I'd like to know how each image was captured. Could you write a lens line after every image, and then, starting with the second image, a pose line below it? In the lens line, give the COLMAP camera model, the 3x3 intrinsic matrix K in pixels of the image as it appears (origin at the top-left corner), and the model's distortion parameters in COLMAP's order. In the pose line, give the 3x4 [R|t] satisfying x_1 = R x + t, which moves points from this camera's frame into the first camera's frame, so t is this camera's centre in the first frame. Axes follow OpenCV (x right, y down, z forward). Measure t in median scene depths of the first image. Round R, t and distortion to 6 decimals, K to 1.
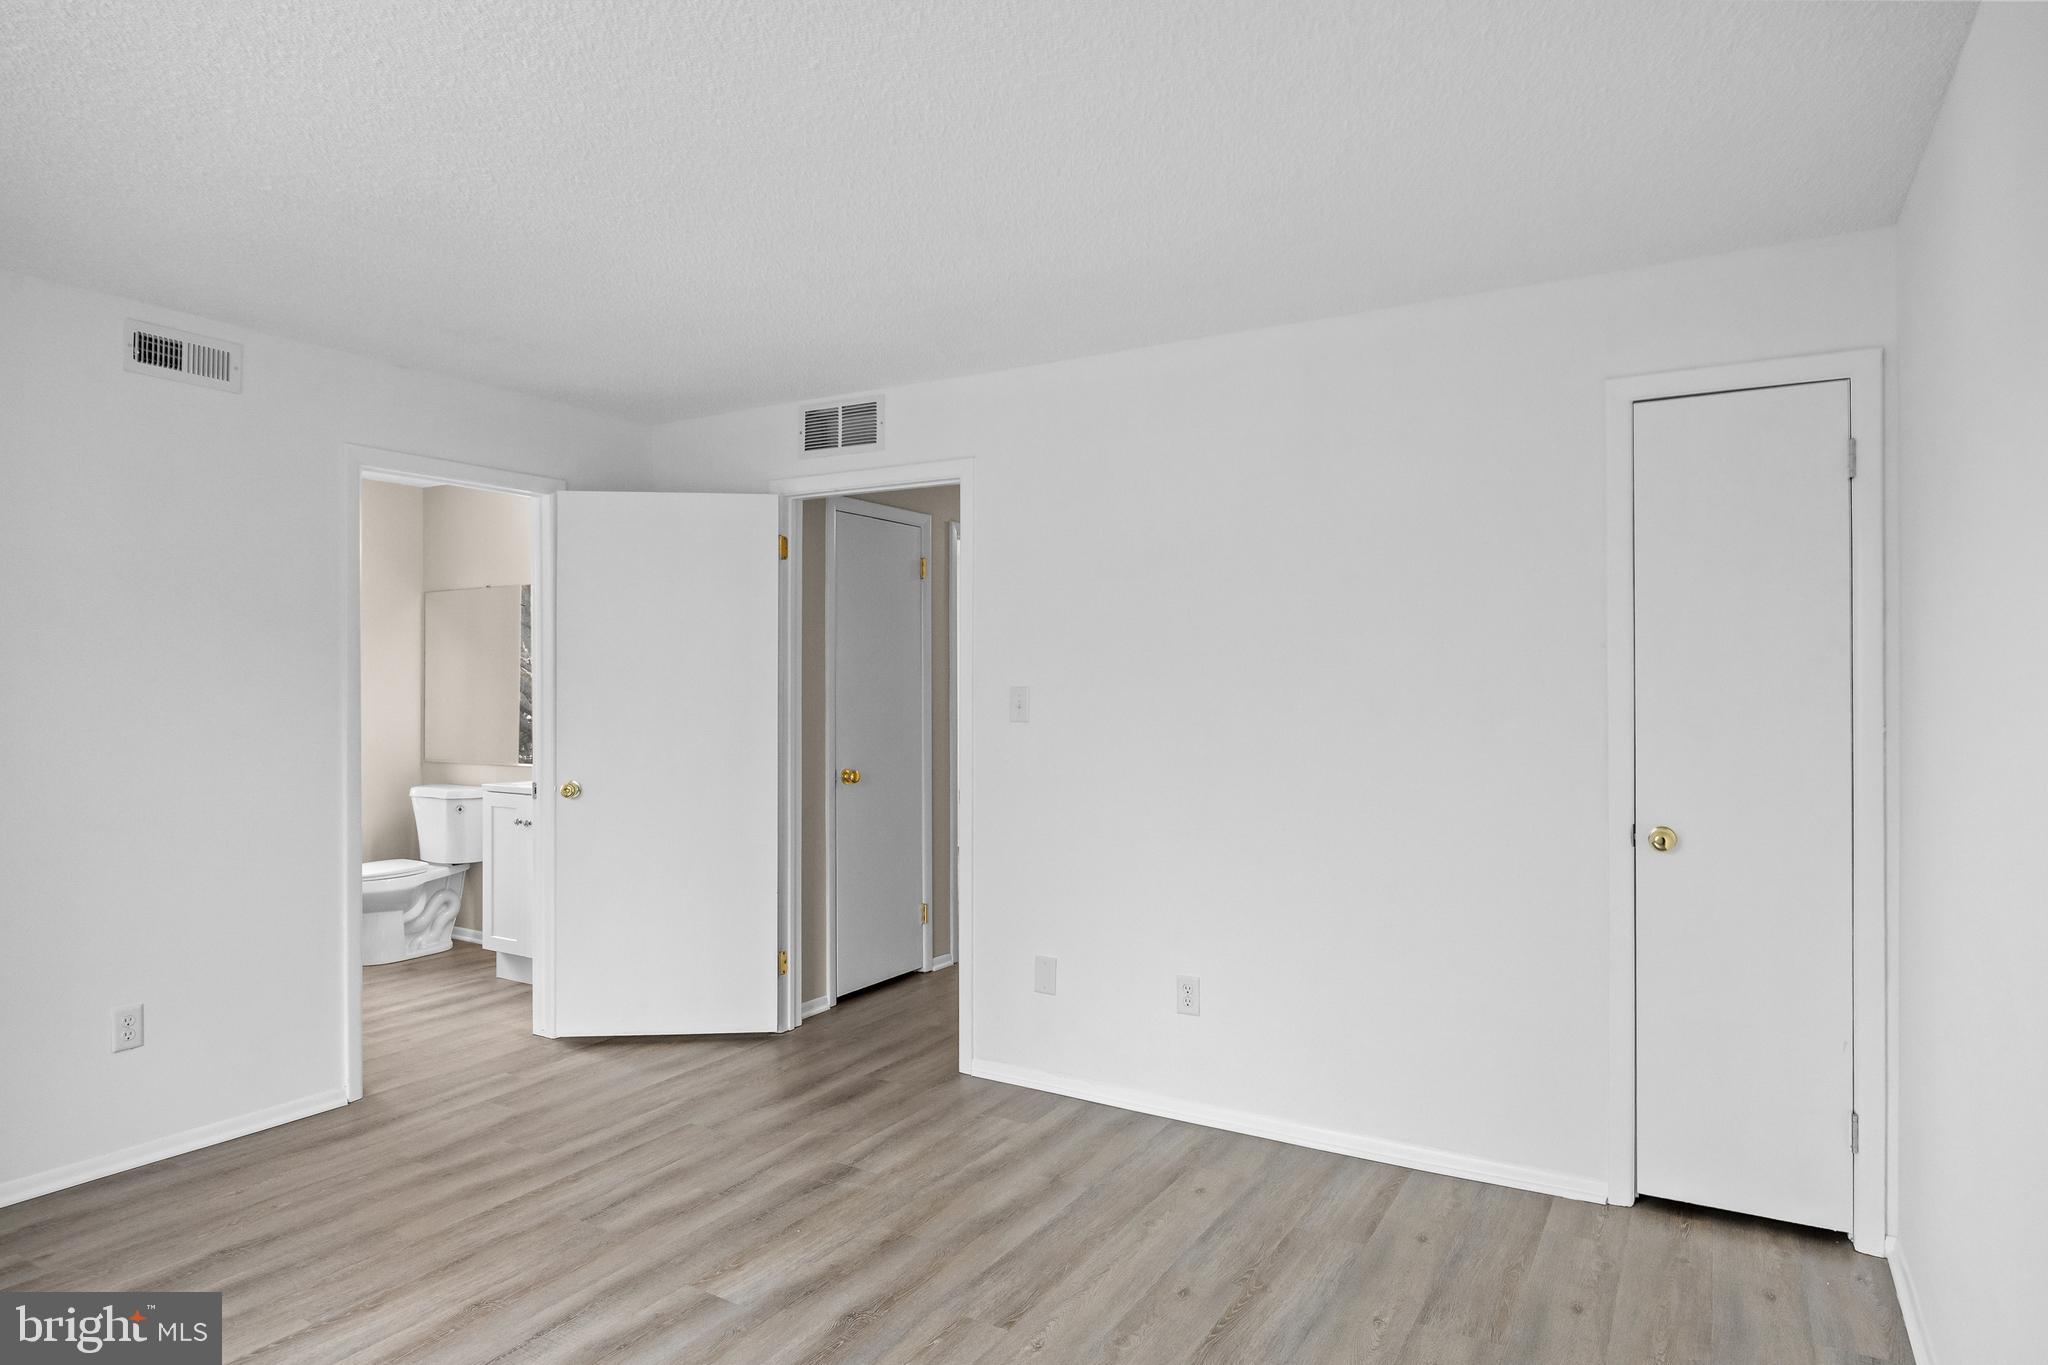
lens RADIAL K [[1181.7, 0, 1020.9], [0, 1181.7, 673.4], [0, 0, 1]] dist [-0.010697, 0.001358]
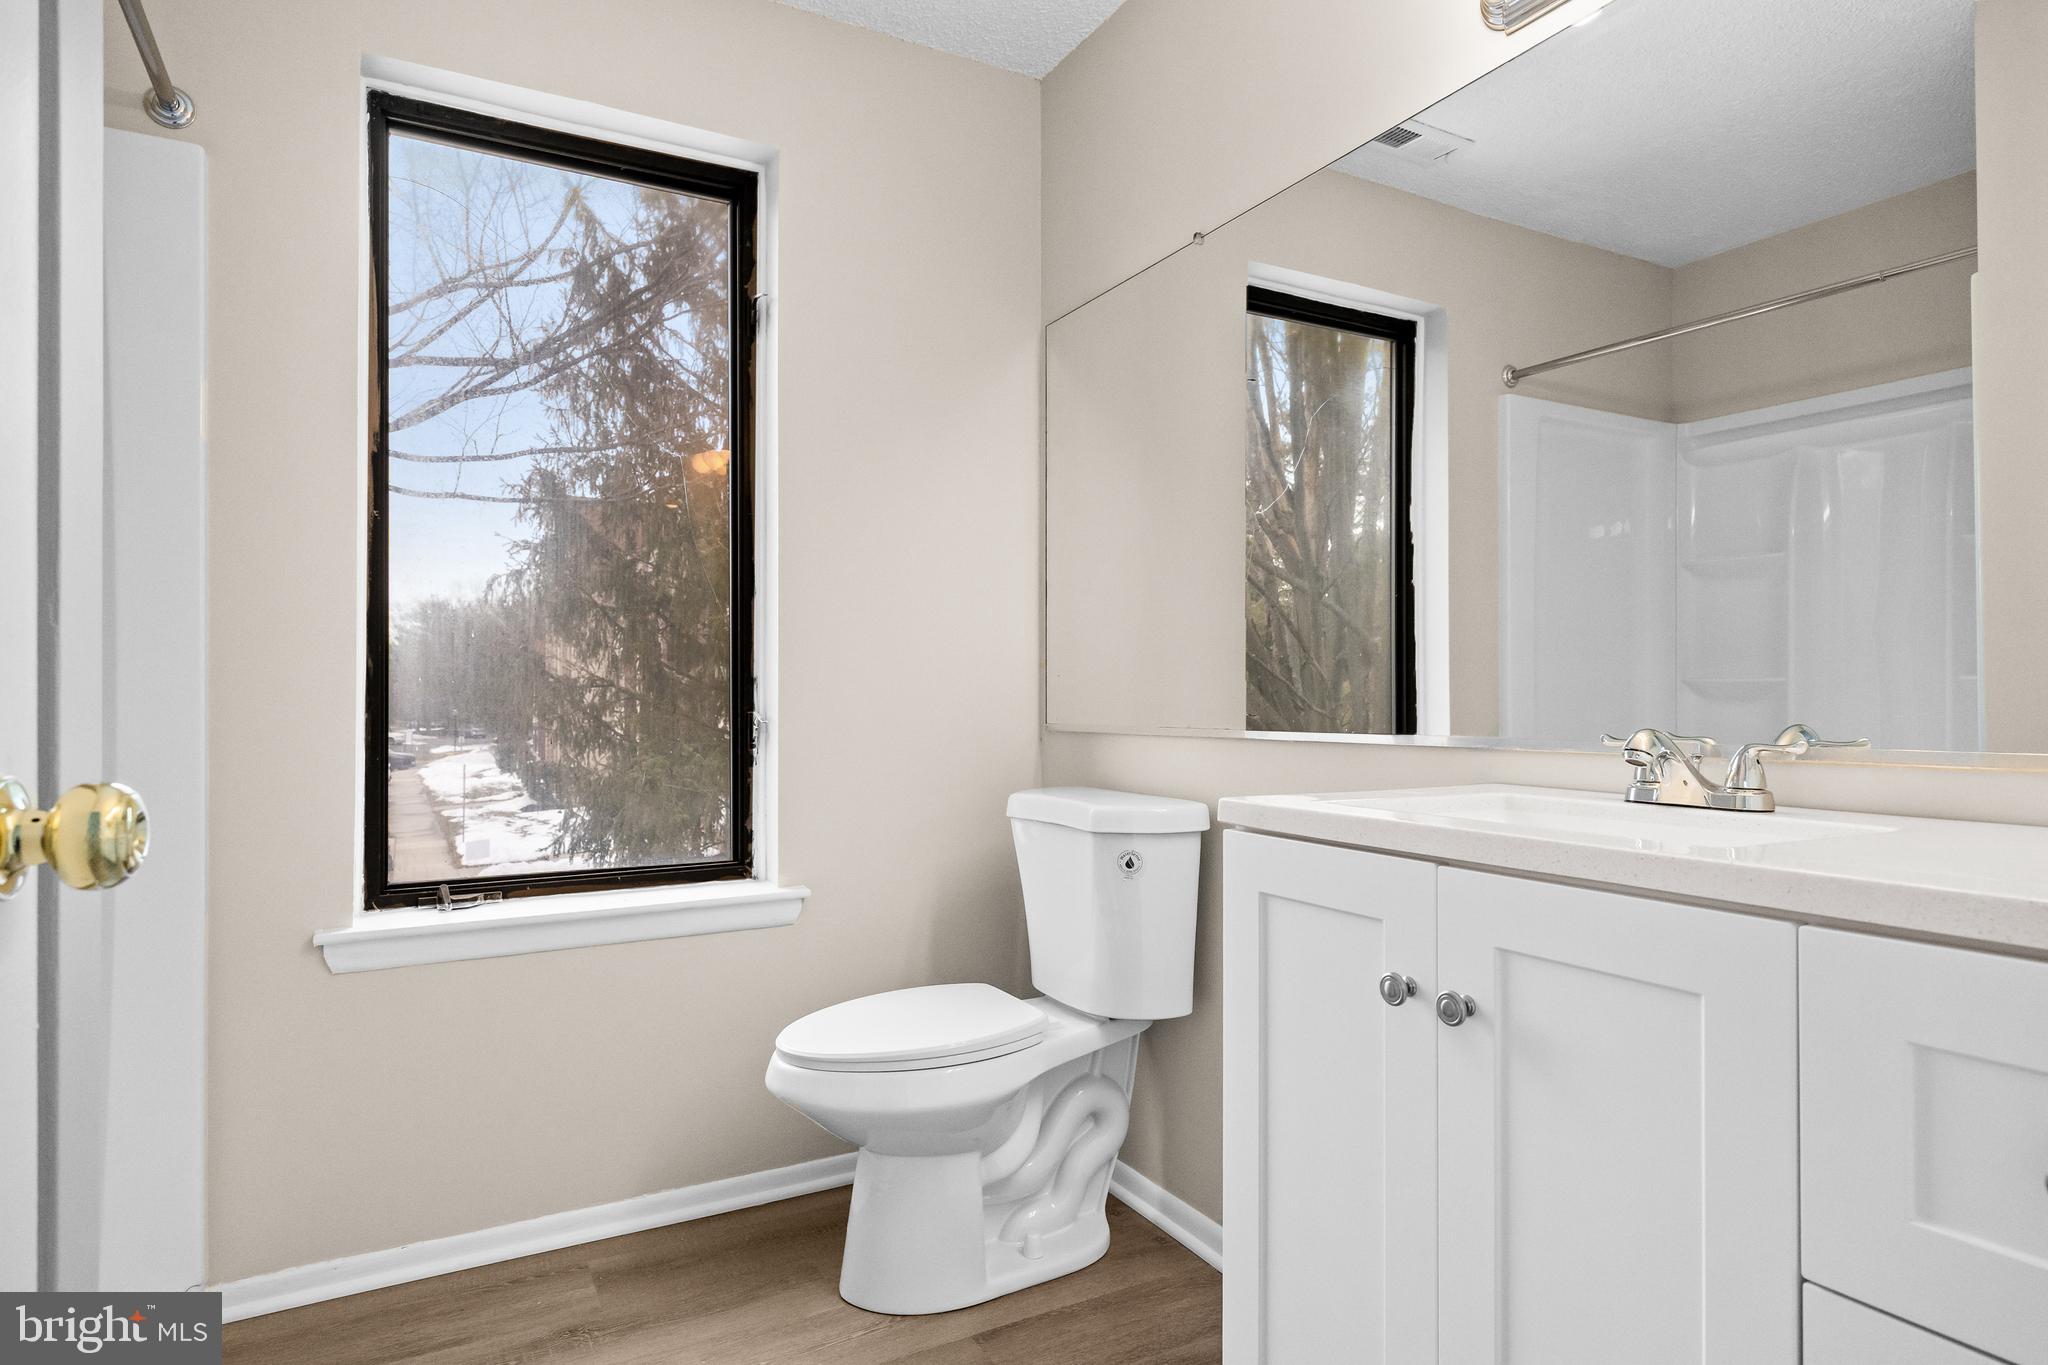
lens RADIAL K [[1148.4, 0, 1007.7], [0, 1148.4, 706.4], [0, 0, 1]] dist [-0.001630, -0.000674]
pose [[0.860709, 0.003033, -0.509088, -0.330675], [0.005526, 0.999868, 0.015300, 0.063108], [0.509067, -0.015982, 0.860578, 0.683292]]
